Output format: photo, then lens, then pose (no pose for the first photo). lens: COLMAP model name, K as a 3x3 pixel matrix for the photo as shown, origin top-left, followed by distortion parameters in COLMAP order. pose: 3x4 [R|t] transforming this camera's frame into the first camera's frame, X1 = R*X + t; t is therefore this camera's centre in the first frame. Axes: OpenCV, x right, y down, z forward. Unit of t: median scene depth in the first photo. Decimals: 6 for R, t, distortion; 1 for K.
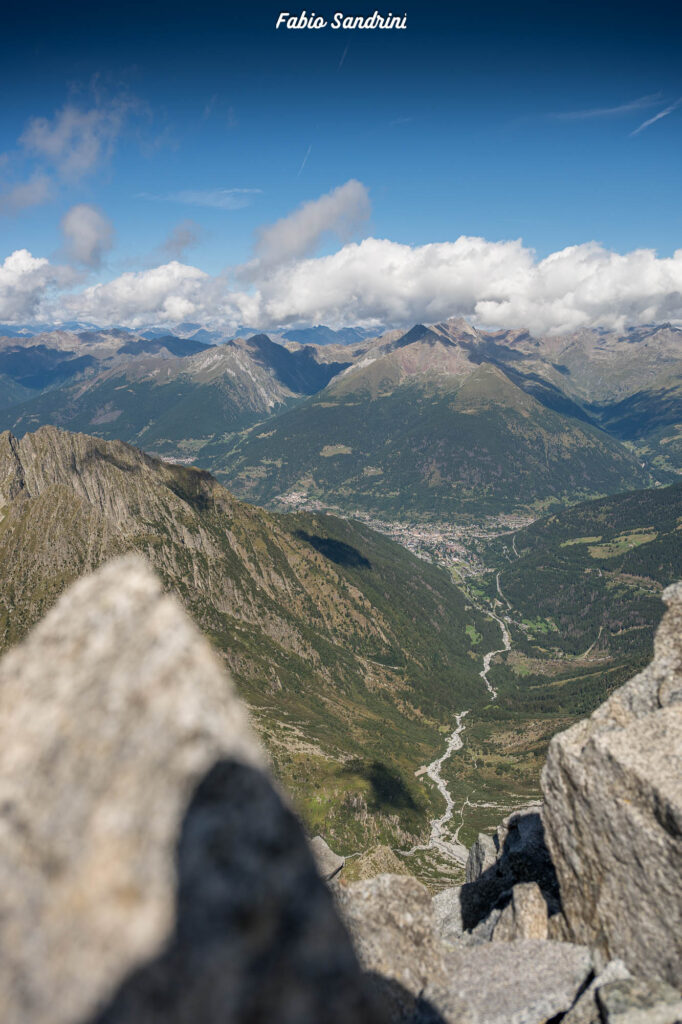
lens RADIAL K [[758.0, 0, 333.7], [0, 758.0, 507.8], [0, 0, 1]] dist [0.021339, 0.001062]
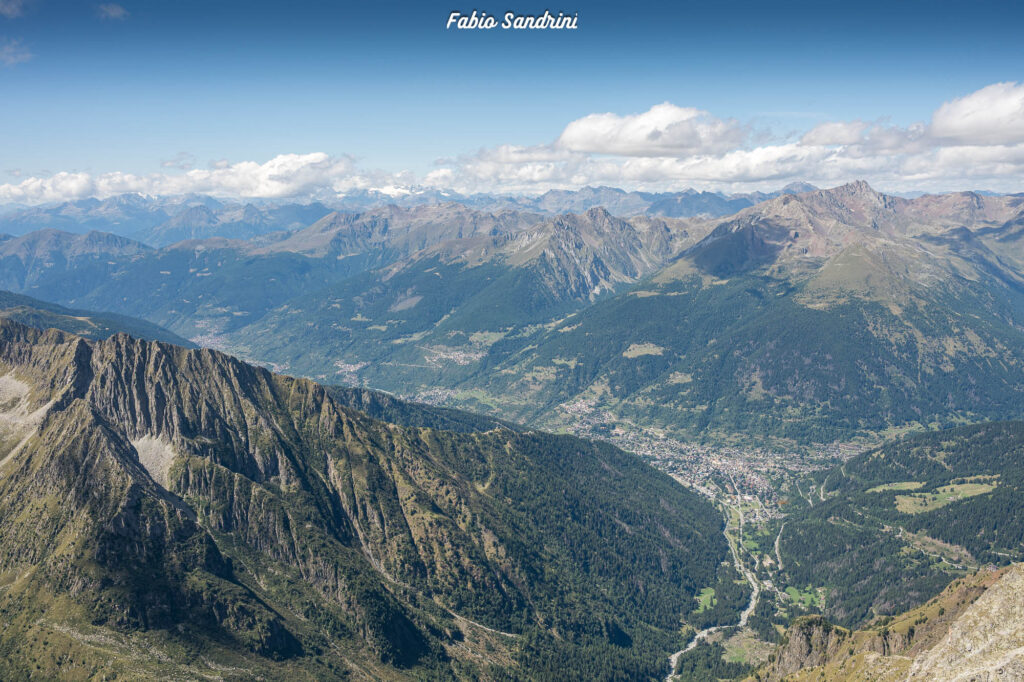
lens RADIAL K [[915.1, 0, 510.2], [0, 915.1, 338.7], [0, 0, 1]] dist [0.027549, 0.001298]
pose [[0.964376, 0.026718, -0.263182, 0.128457], [-0.046221, 0.996601, -0.068195, -0.014777], [0.260465, 0.077930, 0.962333, 0.012275]]
